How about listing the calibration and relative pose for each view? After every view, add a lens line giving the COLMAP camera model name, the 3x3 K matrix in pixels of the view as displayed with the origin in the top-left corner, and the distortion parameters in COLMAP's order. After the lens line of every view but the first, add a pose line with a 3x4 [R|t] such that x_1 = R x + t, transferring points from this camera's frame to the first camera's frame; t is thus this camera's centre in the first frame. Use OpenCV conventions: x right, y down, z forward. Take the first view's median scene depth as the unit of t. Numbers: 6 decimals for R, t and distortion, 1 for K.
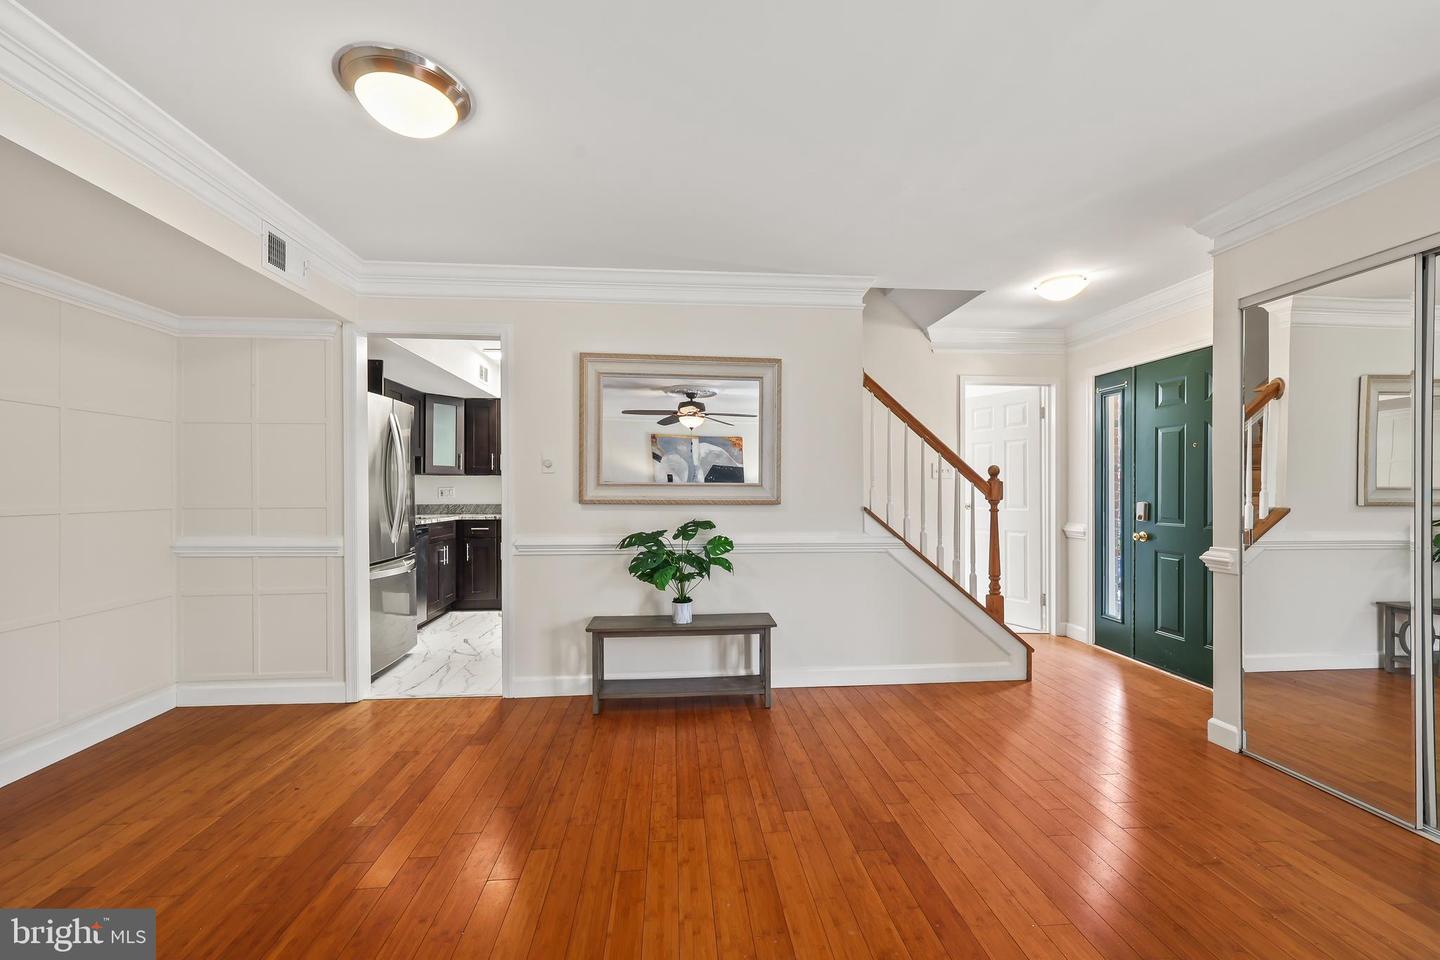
lens RADIAL K [[582.8, 0, 722.7], [0, 582.8, 490.3], [0, 0, 1]] dist [-0.003524, -0.000123]
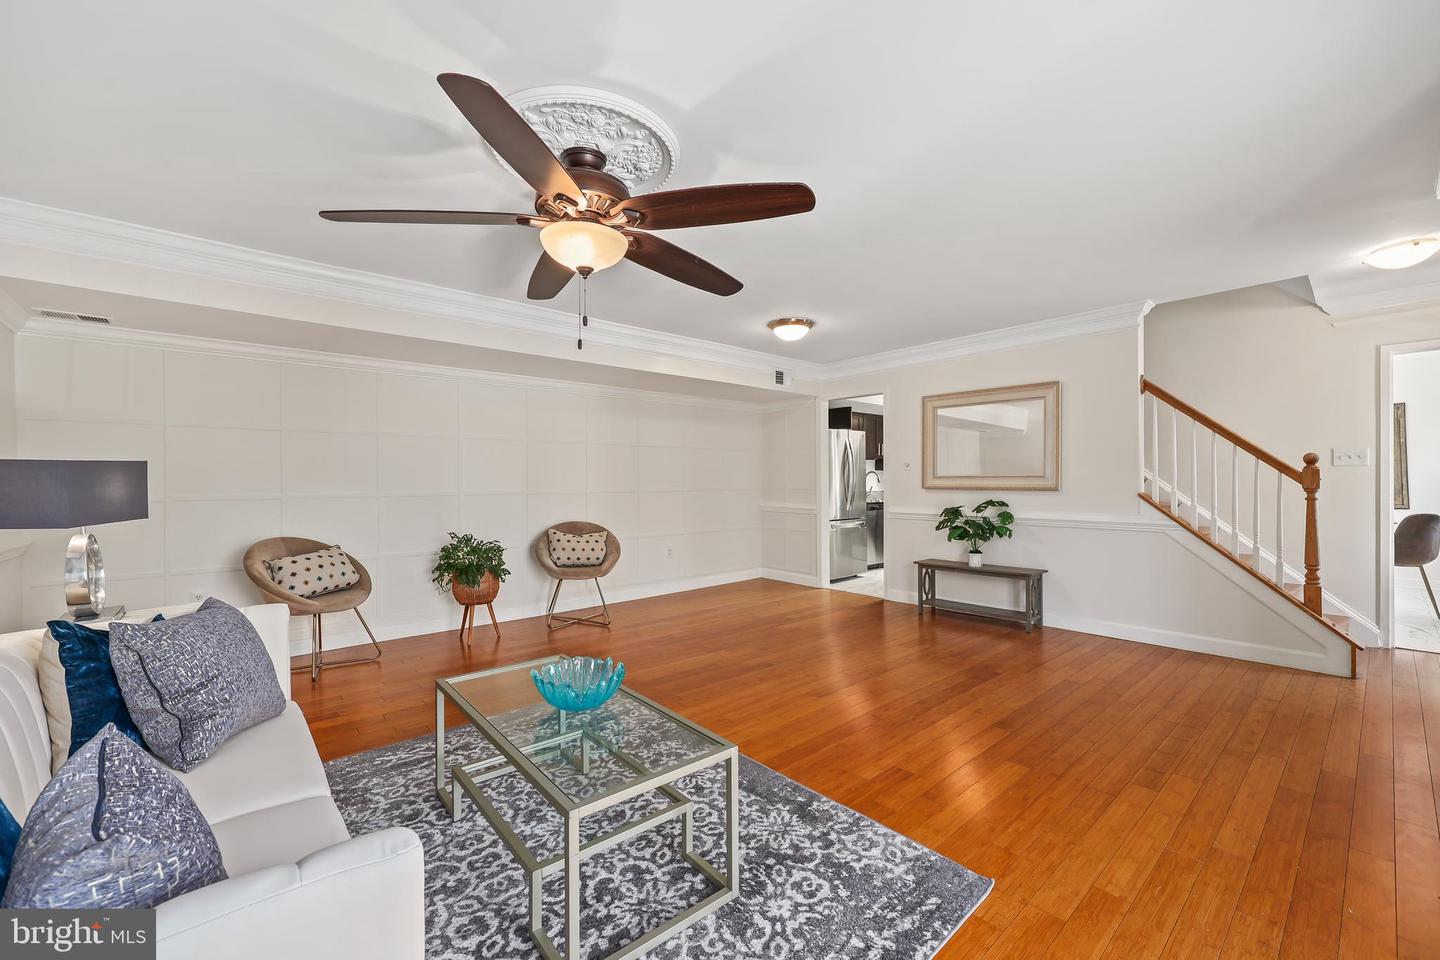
lens RADIAL K [[582.8, 0, 718.9], [0, 582.8, 480.5], [0, 0, 1]] dist [-0.003524, -0.000123]
pose [[0.582348, -0.005630, -0.812920, 0.747936], [0.002674, 0.999984, -0.005009, 0.006101], [0.812935, 0.000743, 0.582354, -0.416775]]
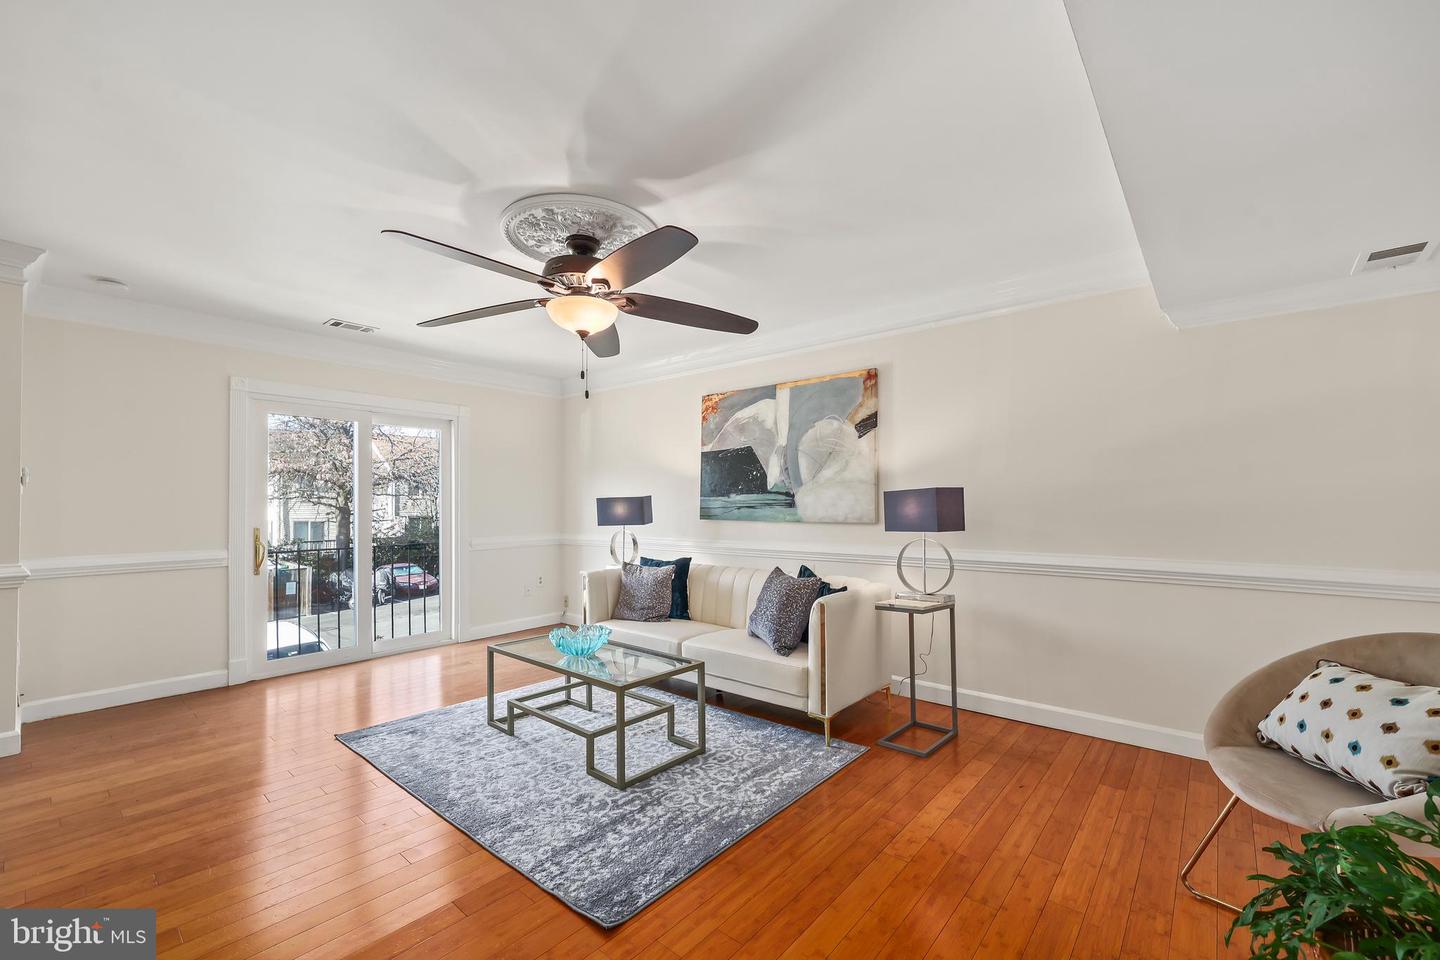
lens RADIAL K [[582.8, 0, 724.8], [0, 582.8, 488.6], [0, 0, 1]] dist [-0.003524, -0.000123]
pose [[-0.702497, 0.019966, 0.711406, -0.594884], [0.007800, 0.999762, -0.020357, -0.005015], [-0.711643, -0.008752, -0.702486, 0.276957]]
